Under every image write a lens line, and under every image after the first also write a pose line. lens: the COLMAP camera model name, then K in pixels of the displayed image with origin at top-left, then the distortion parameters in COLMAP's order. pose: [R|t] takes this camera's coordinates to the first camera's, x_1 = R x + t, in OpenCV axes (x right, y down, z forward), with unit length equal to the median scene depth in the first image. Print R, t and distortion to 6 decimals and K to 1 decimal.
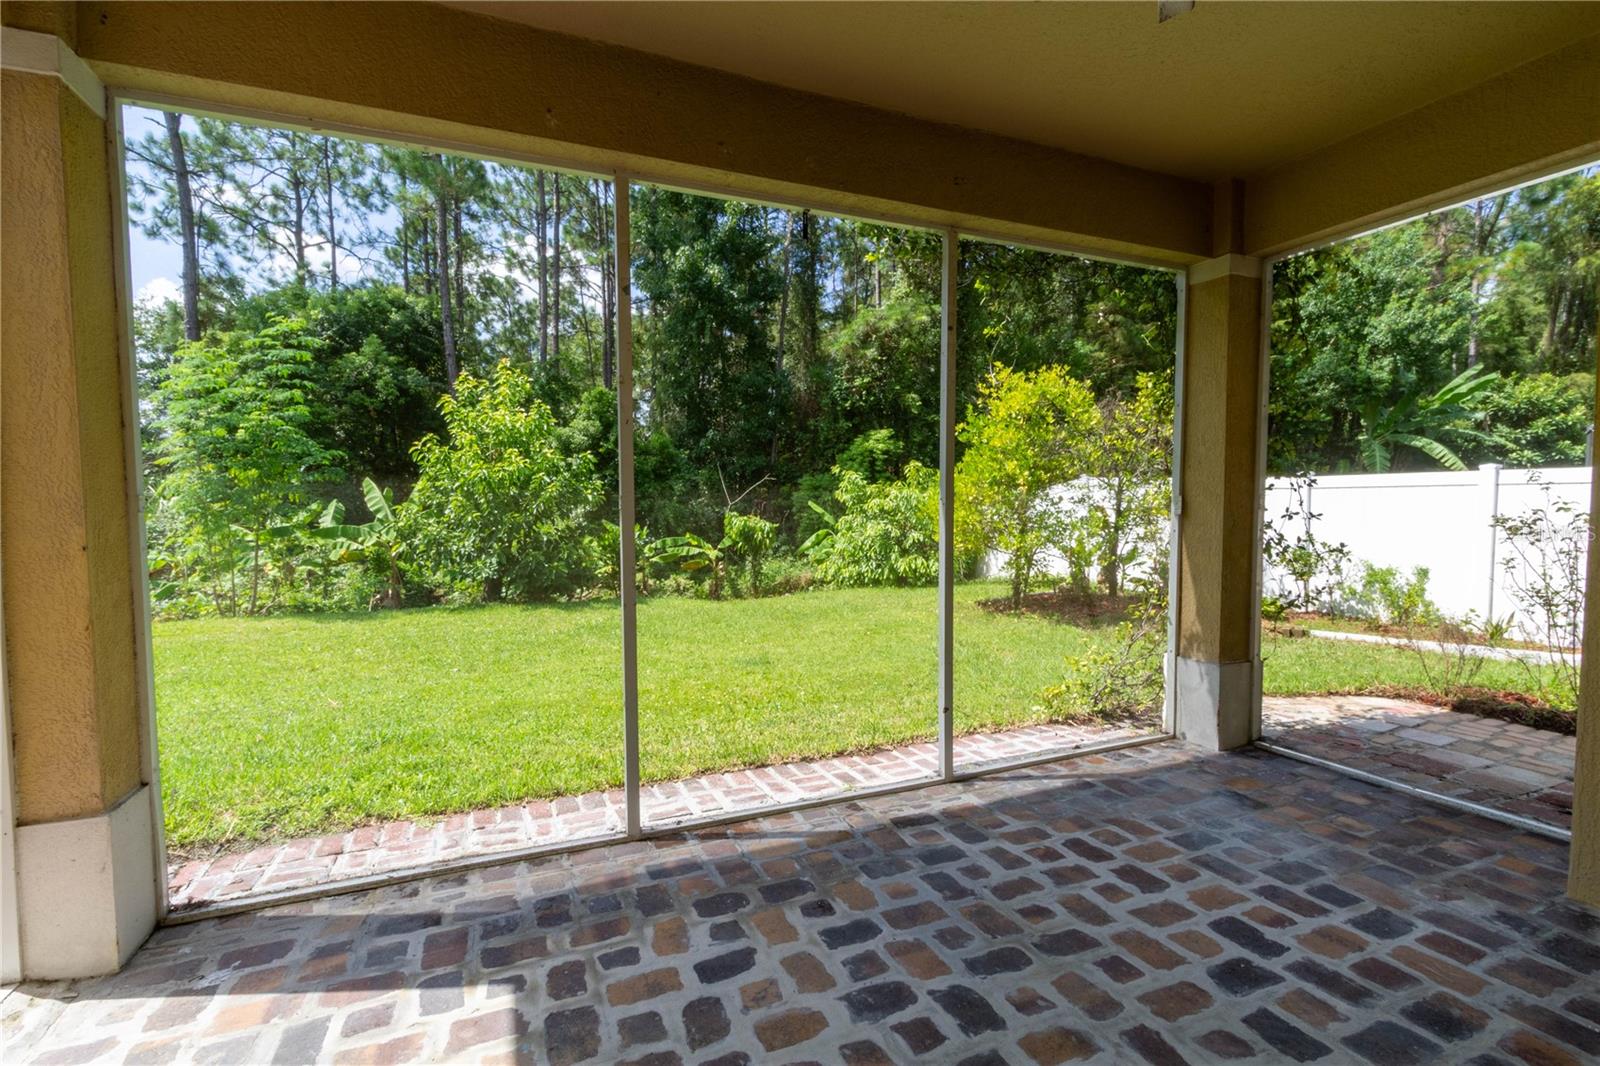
lens RADIAL K [[737.3, 0, 788.7], [0, 737.3, 540.8], [0, 0, 1]] dist [0.005031, -0.002340]
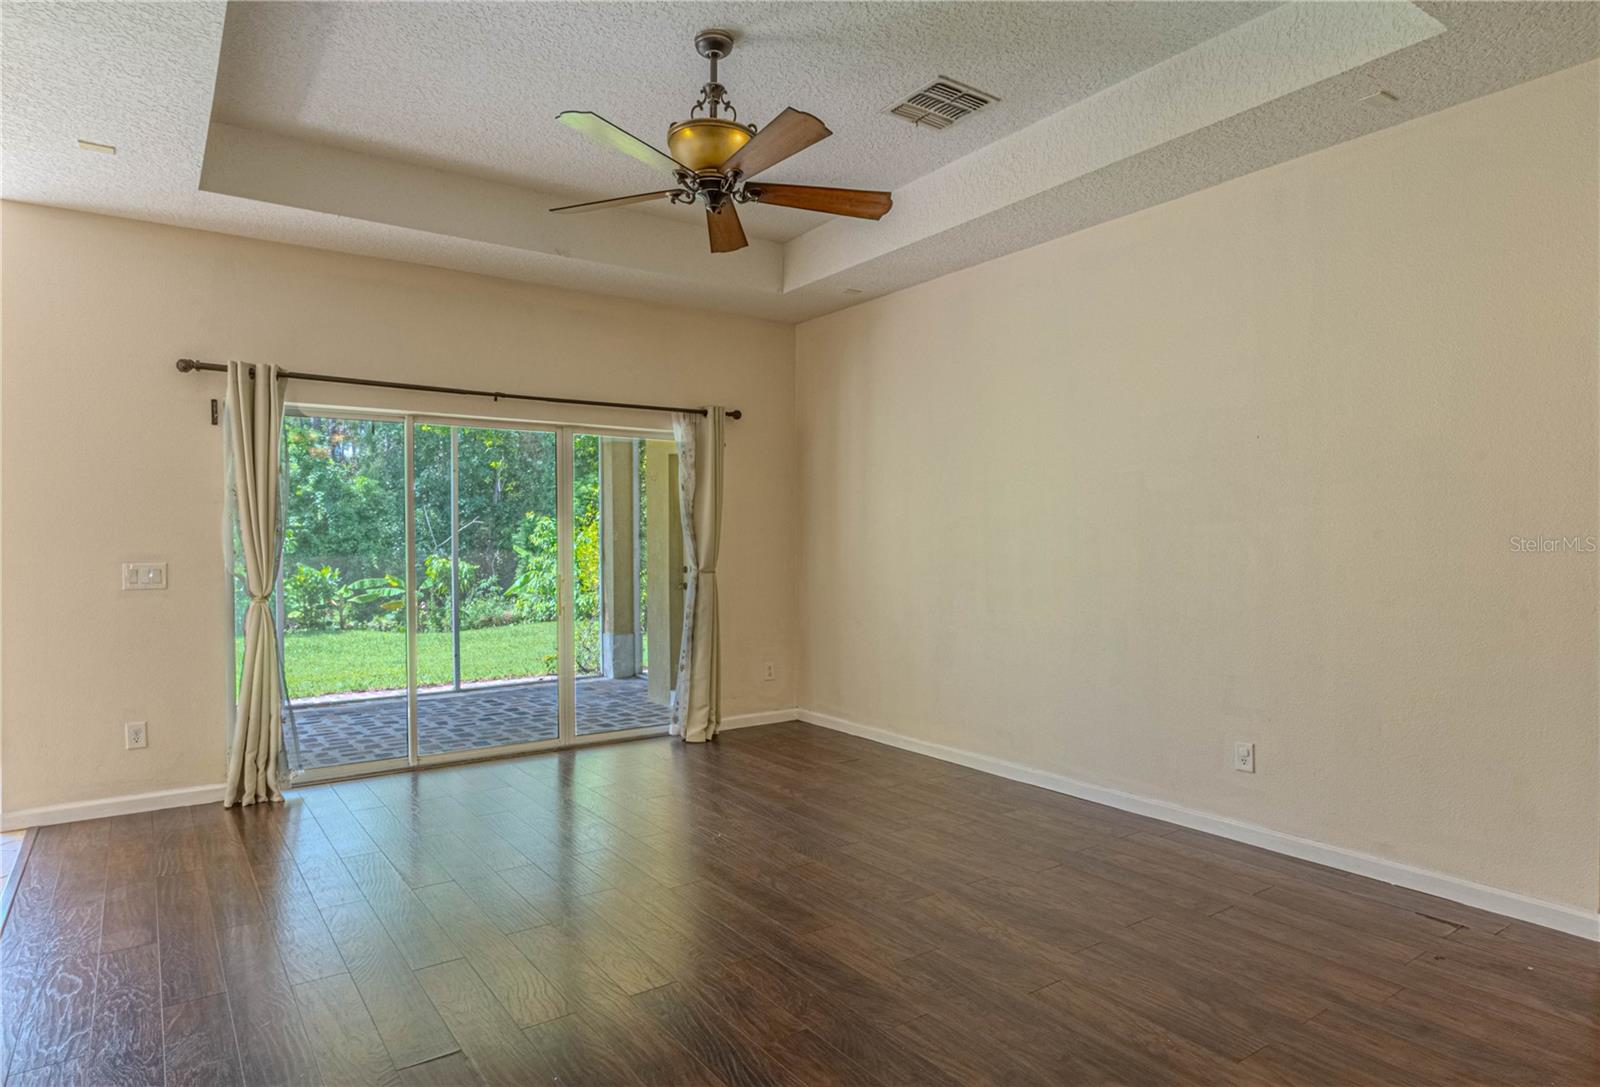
lens RADIAL K [[928.3, 0, 797.6], [0, 928.3, 565.0], [0, 0, 1]] dist [-0.003701, -0.001983]
pose [[0.975115, -0.006098, 0.221614, 0.214309], [0.011147, 0.999706, -0.021537, 0.016345], [-0.221418, 0.023471, 0.974897, -0.638593]]
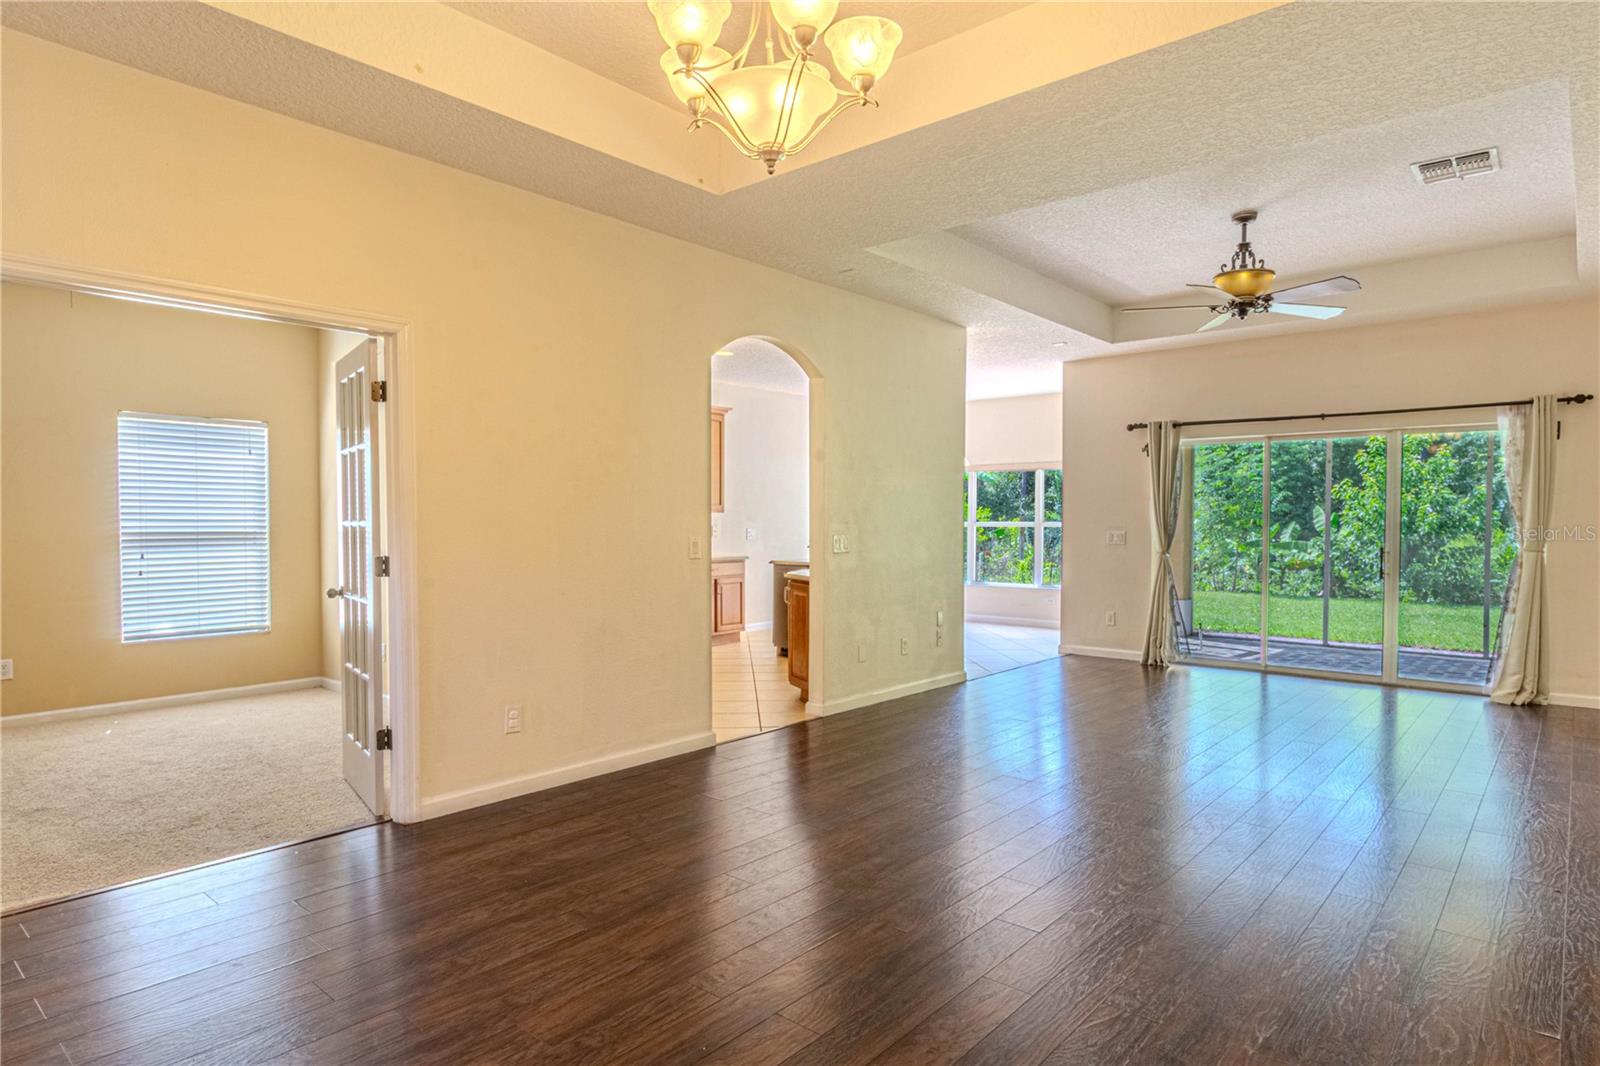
lens RADIAL K [[908.8, 0, 797.4], [0, 908.8, 536.9], [0, 0, 1]] dist [0.004389, -0.003722]
pose [[0.448879, 0.021499, -0.893334, 0.653110], [-0.048201, 0.998838, -0.000182, 0.023145], [0.892292, 0.043142, 0.449394, -0.790224]]
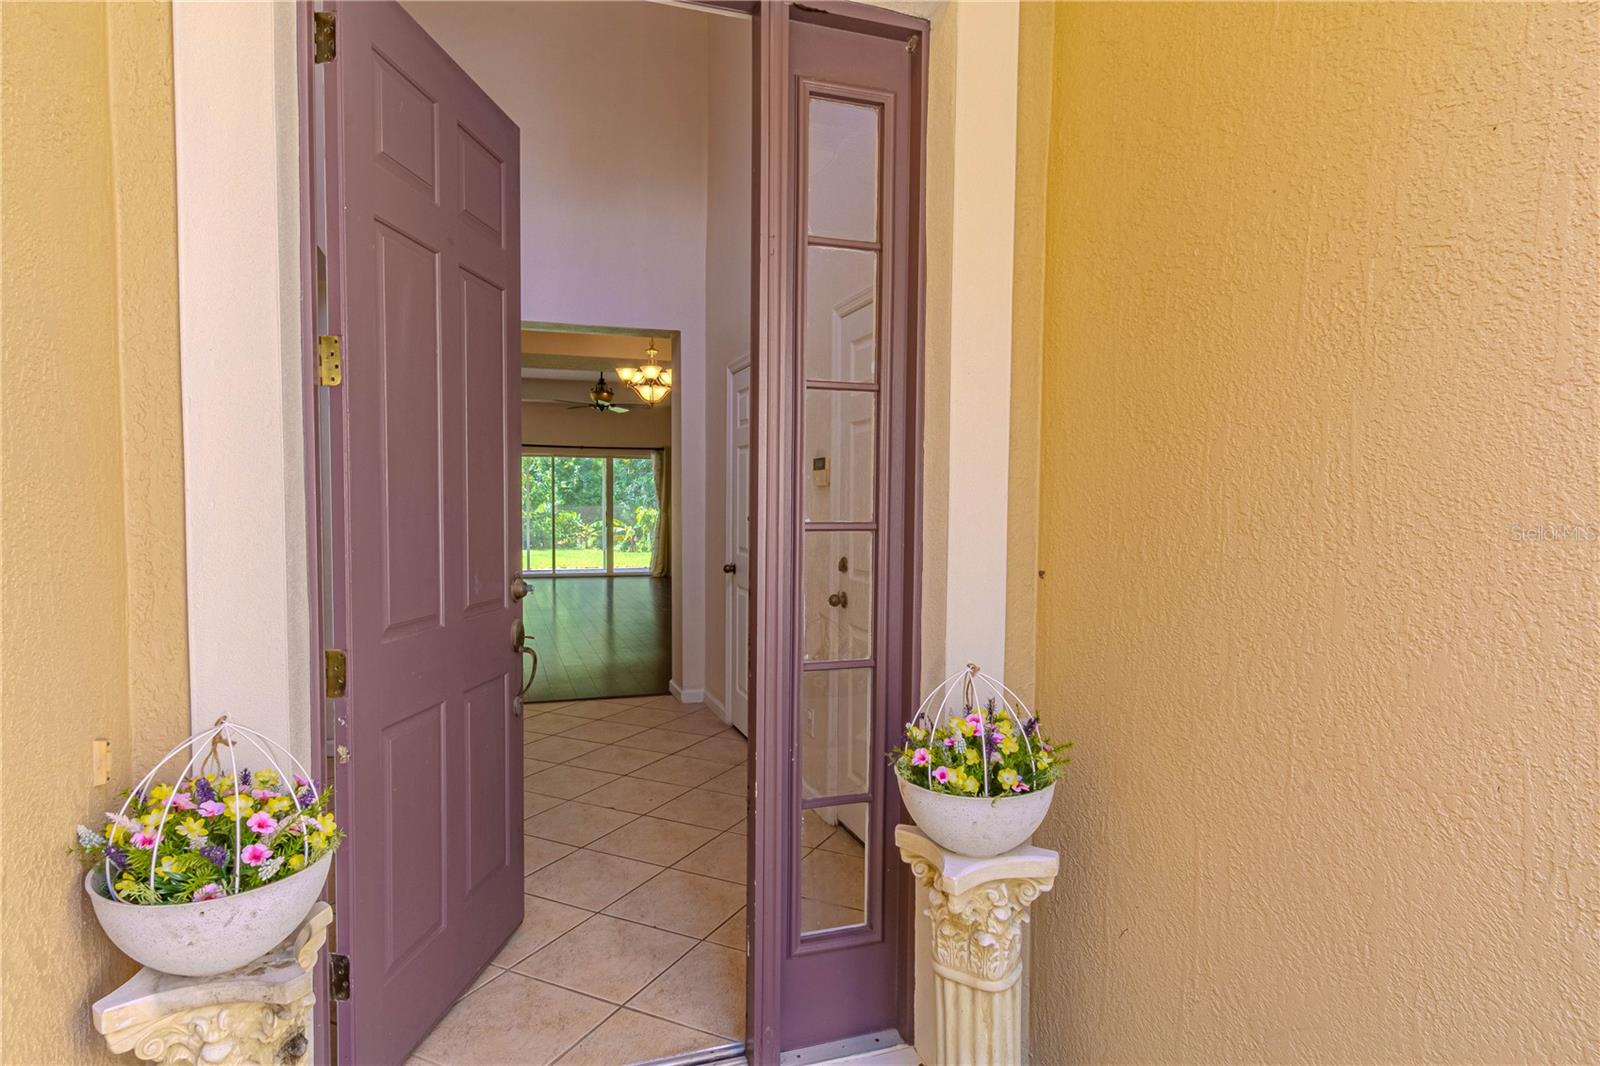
lens RADIAL K [[908.8, 0, 797.8], [0, 908.8, 535.0], [0, 0, 1]] dist [0.004389, -0.003722]
pose [[0.997887, 0.011509, -0.063951, 0.632328], [-0.011949, 0.999908, -0.006496, 0.054770], [0.063871, 0.007246, 0.997932, -1.579815]]
